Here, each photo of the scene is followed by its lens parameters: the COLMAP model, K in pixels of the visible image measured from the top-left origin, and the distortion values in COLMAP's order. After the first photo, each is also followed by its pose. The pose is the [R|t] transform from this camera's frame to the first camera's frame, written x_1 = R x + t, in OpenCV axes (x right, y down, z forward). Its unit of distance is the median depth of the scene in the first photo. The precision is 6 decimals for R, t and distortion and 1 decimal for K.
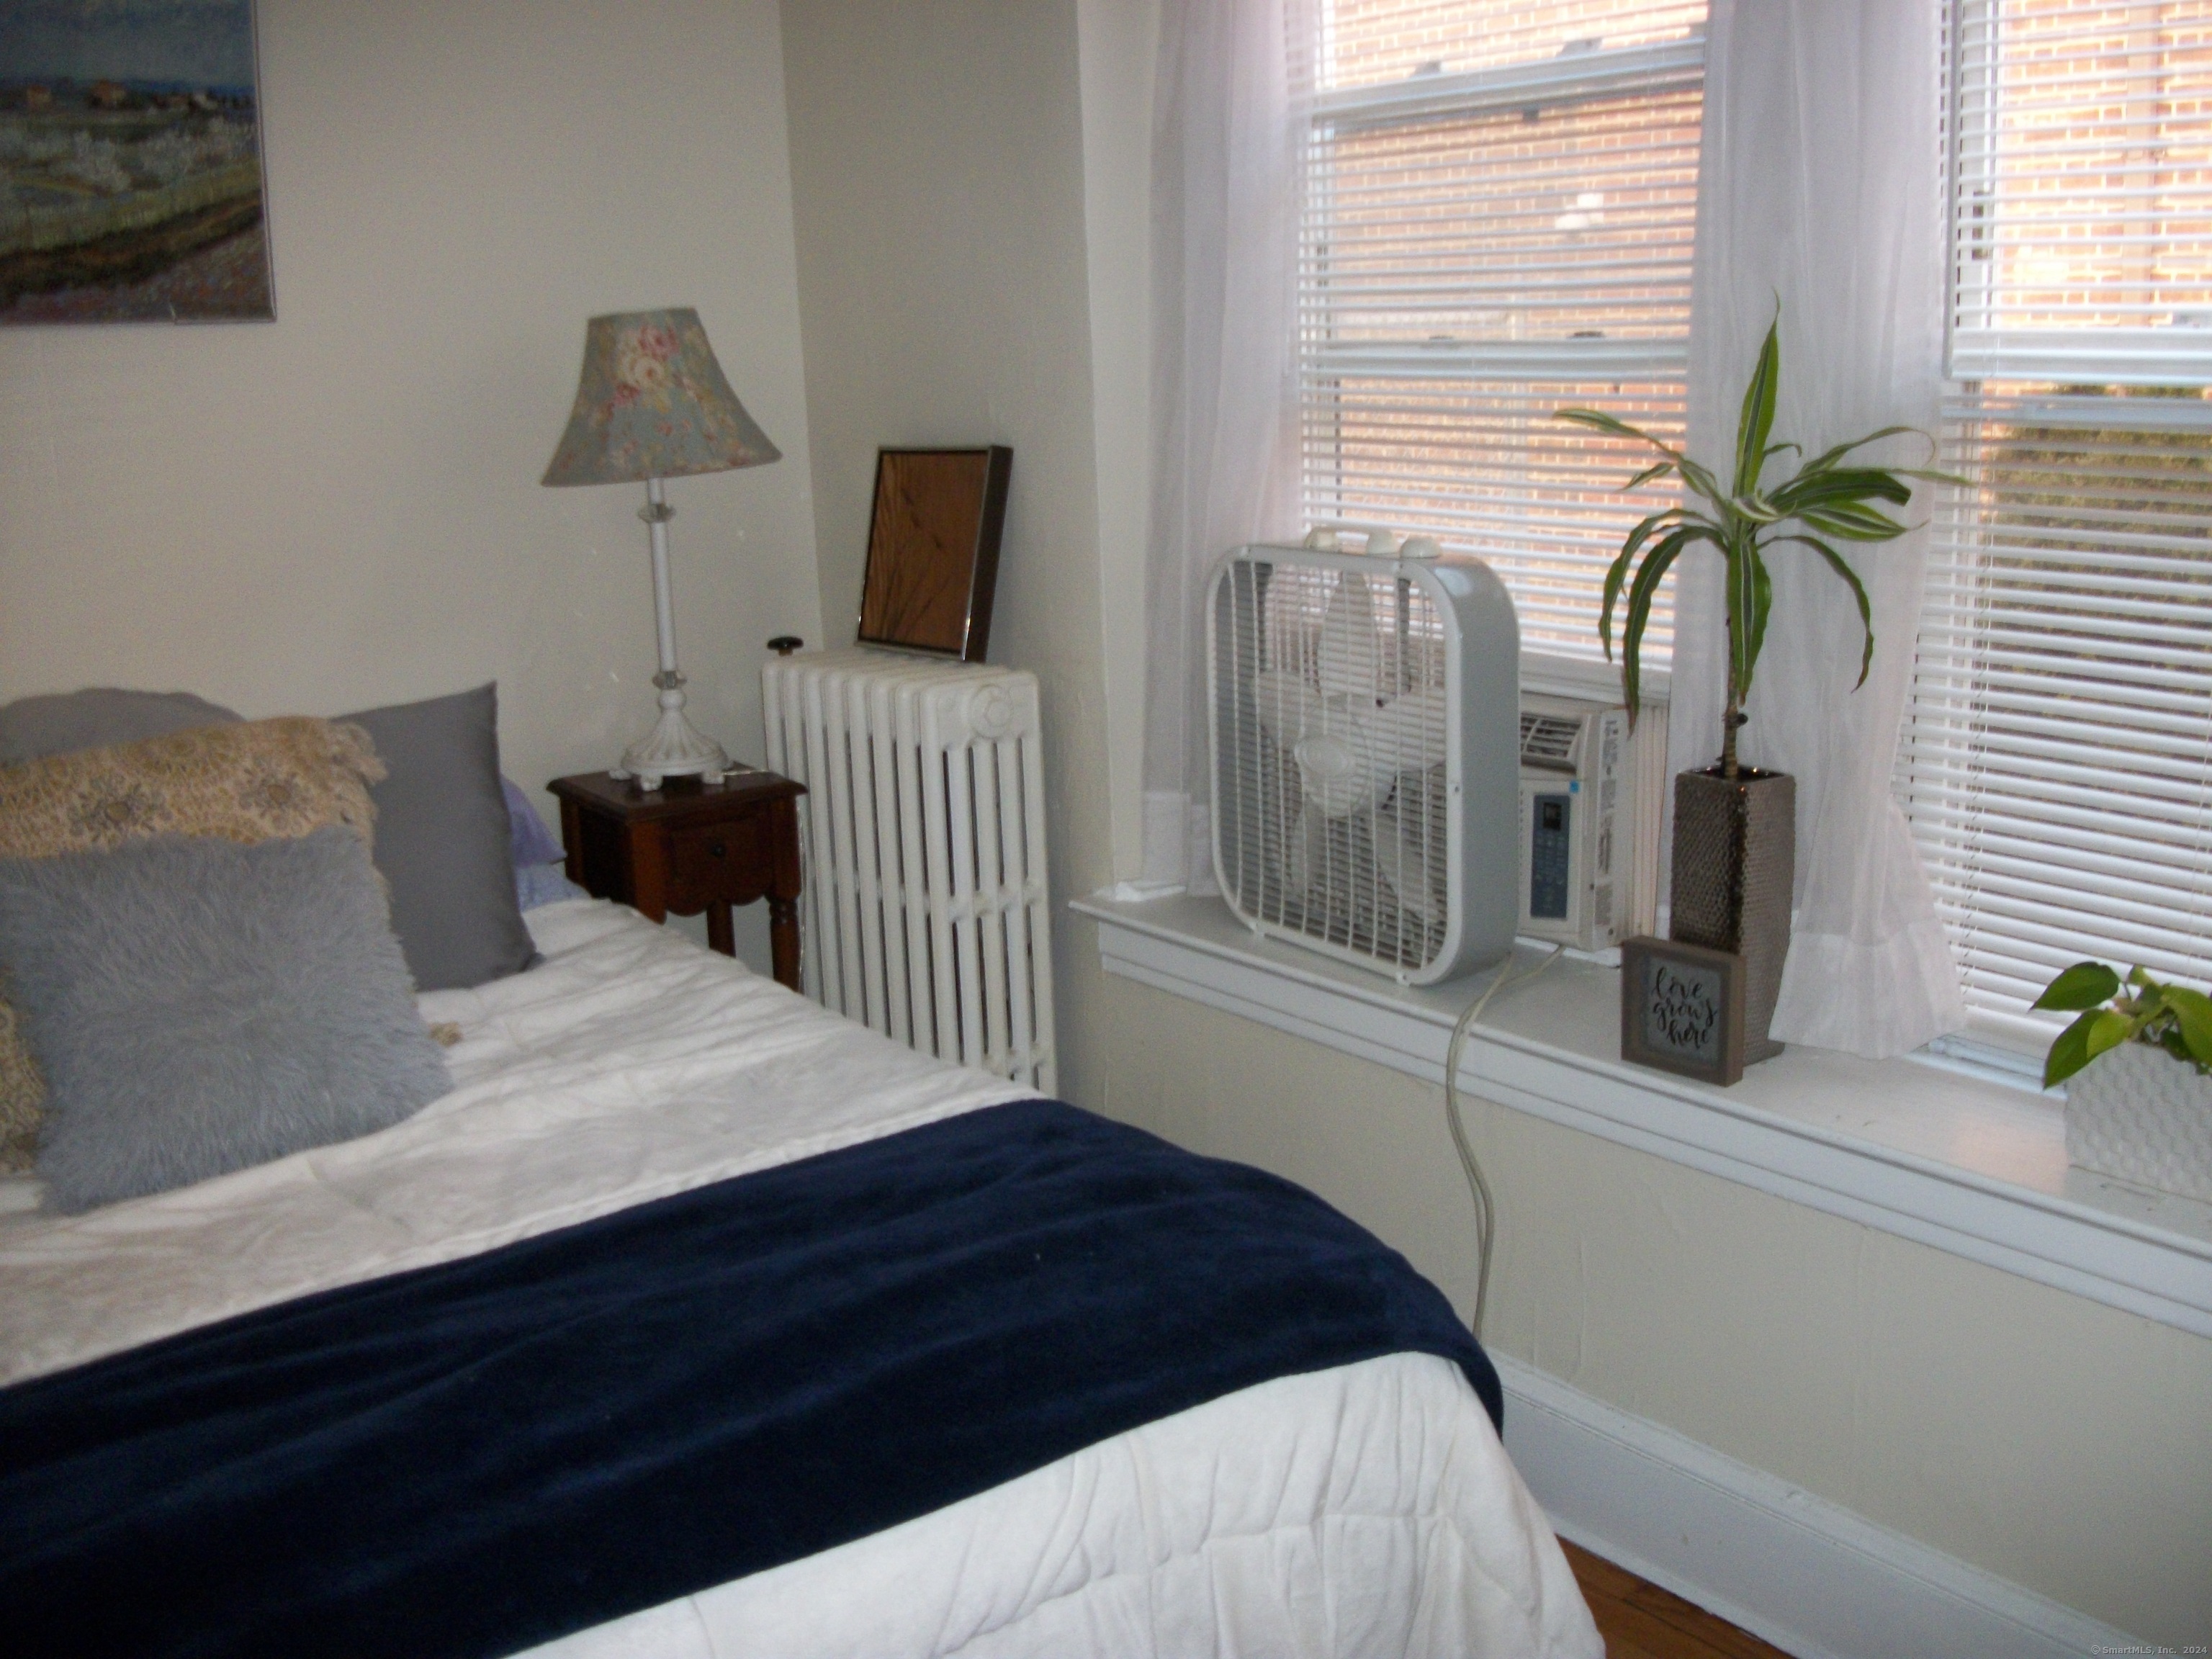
lens RADIAL K [[2122.2, 0, 1161.5], [0, 2122.2, 818.9], [0, 0, 1]] dist [-0.124859, 0.033415]
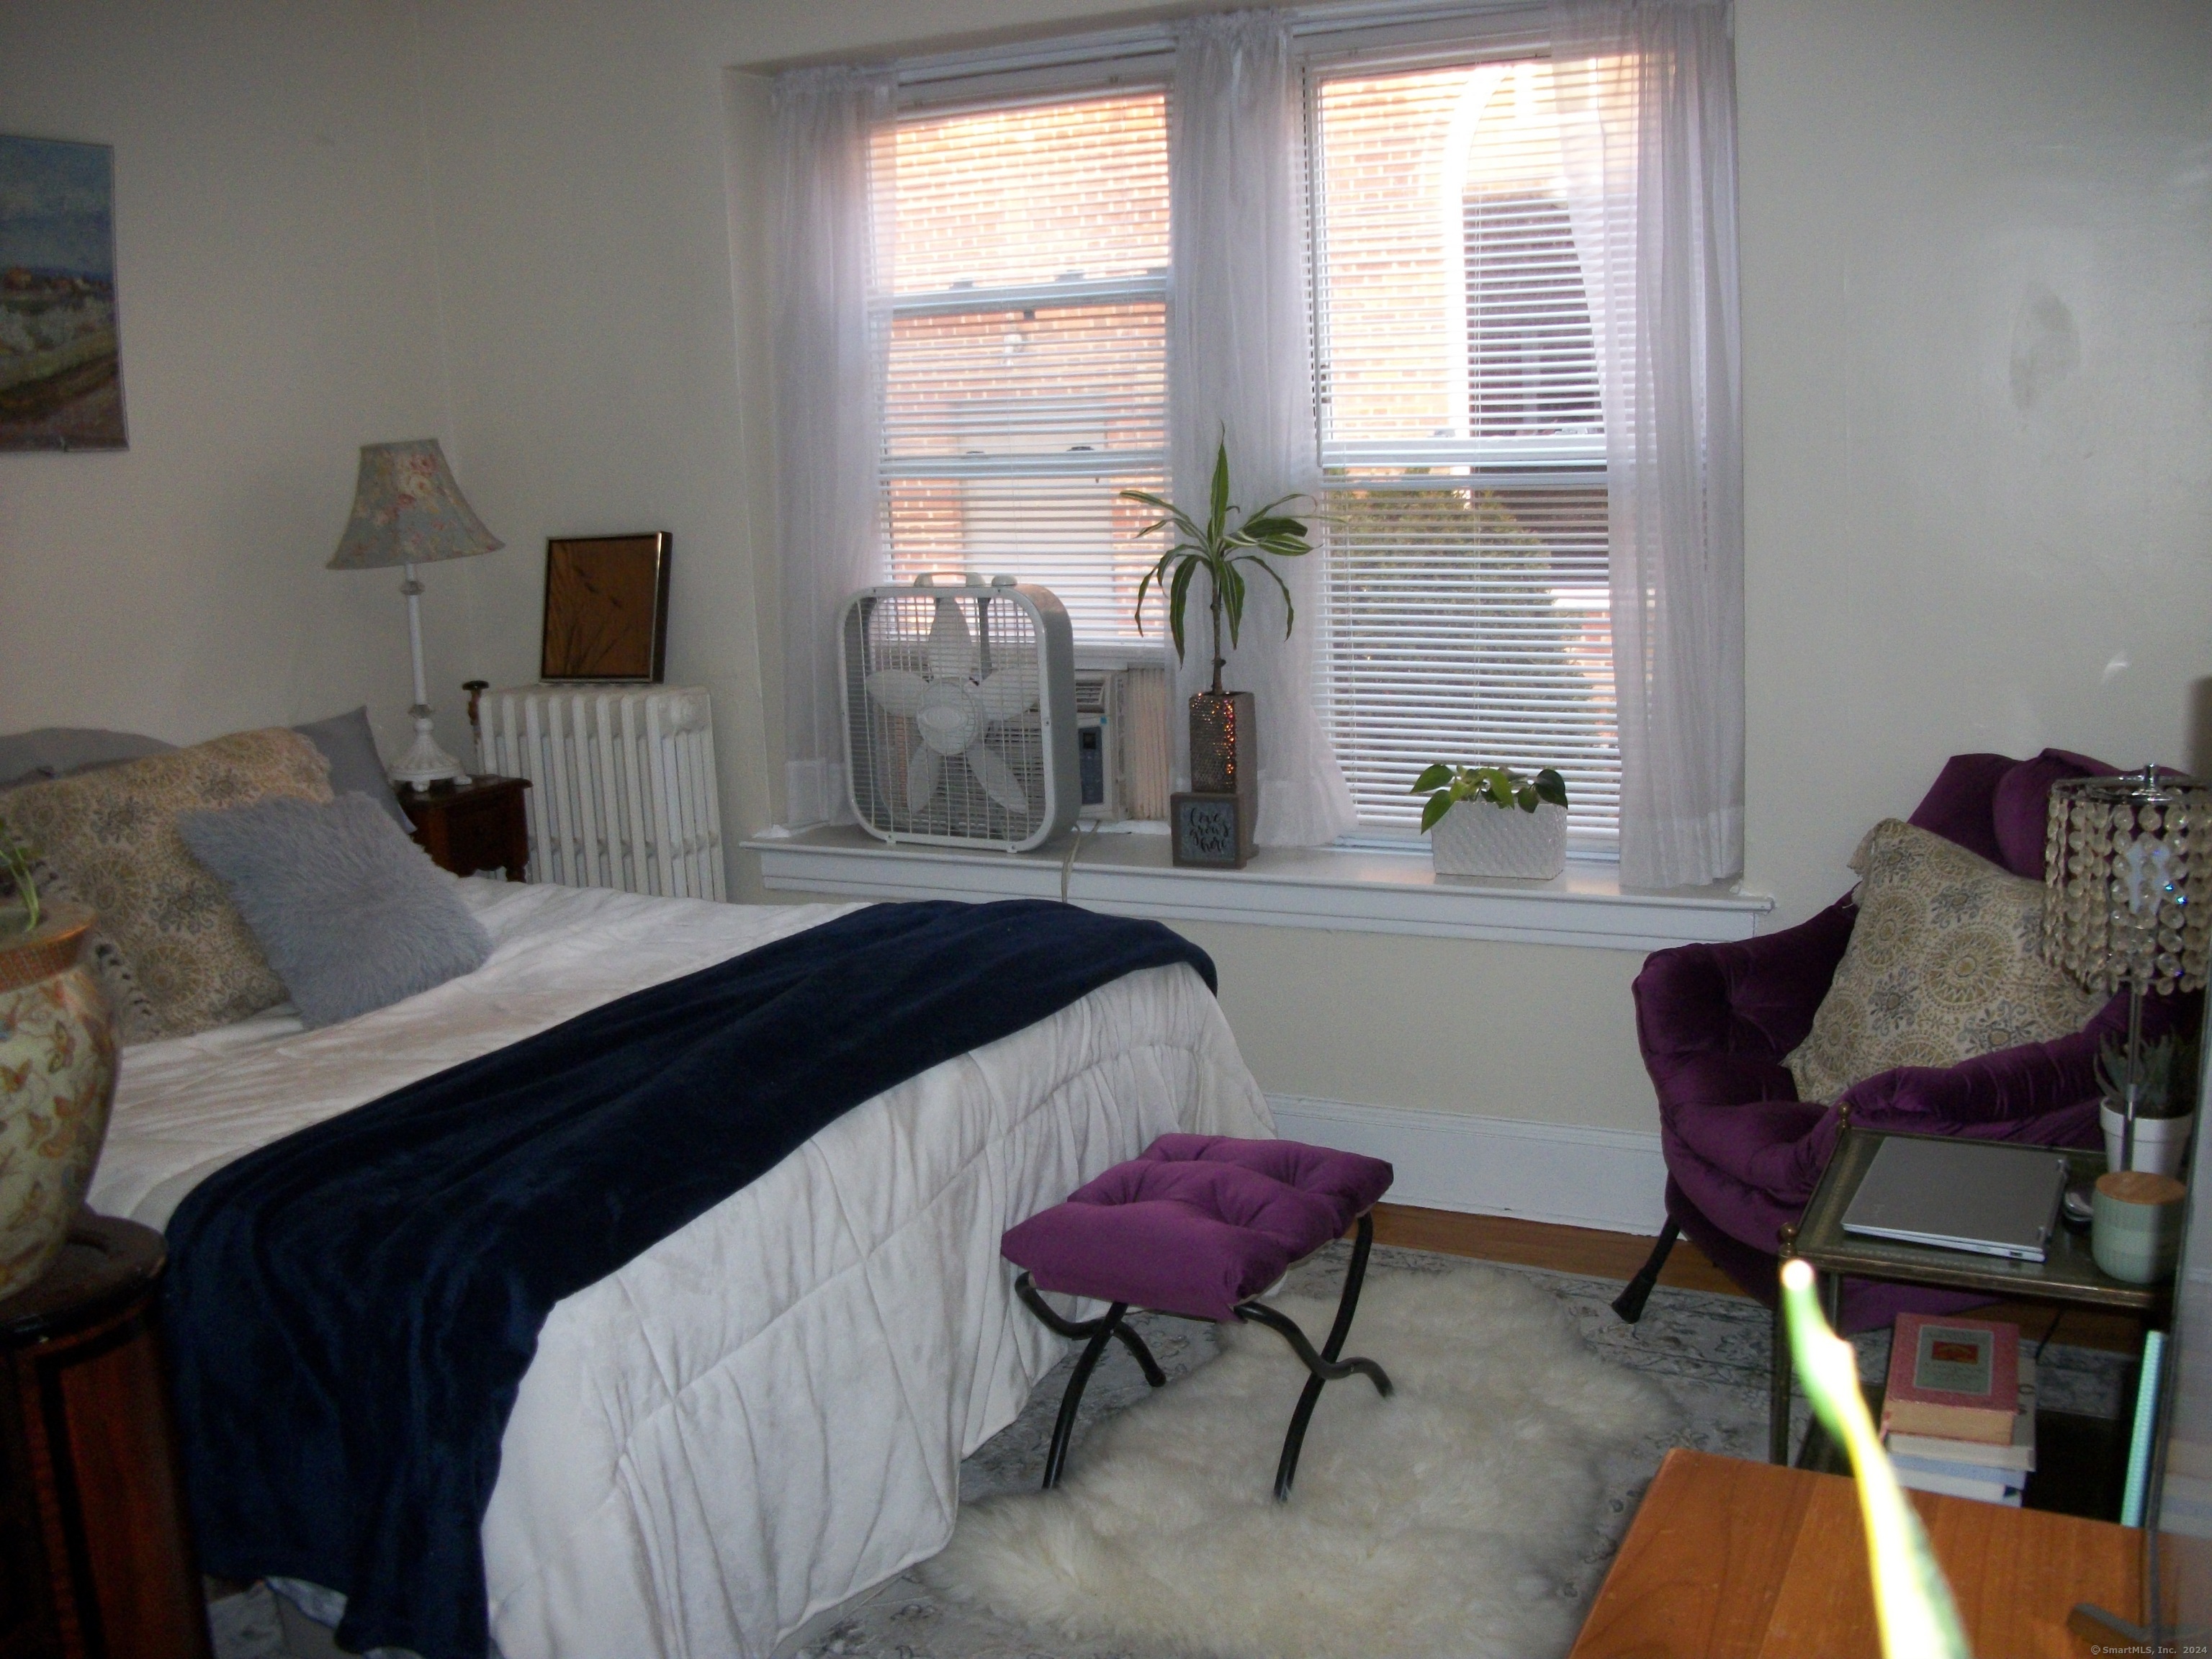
lens RADIAL K [[2122.2, 0, 1161.5], [0, 2122.2, 818.9], [0, 0, 1]] dist [-0.124859, 0.033415]
pose [[0.900286, -0.082083, 0.427490, -0.529477], [0.105174, 0.993982, -0.030639, 0.129159], [-0.422402, 0.072544, 0.903501, -0.563356]]
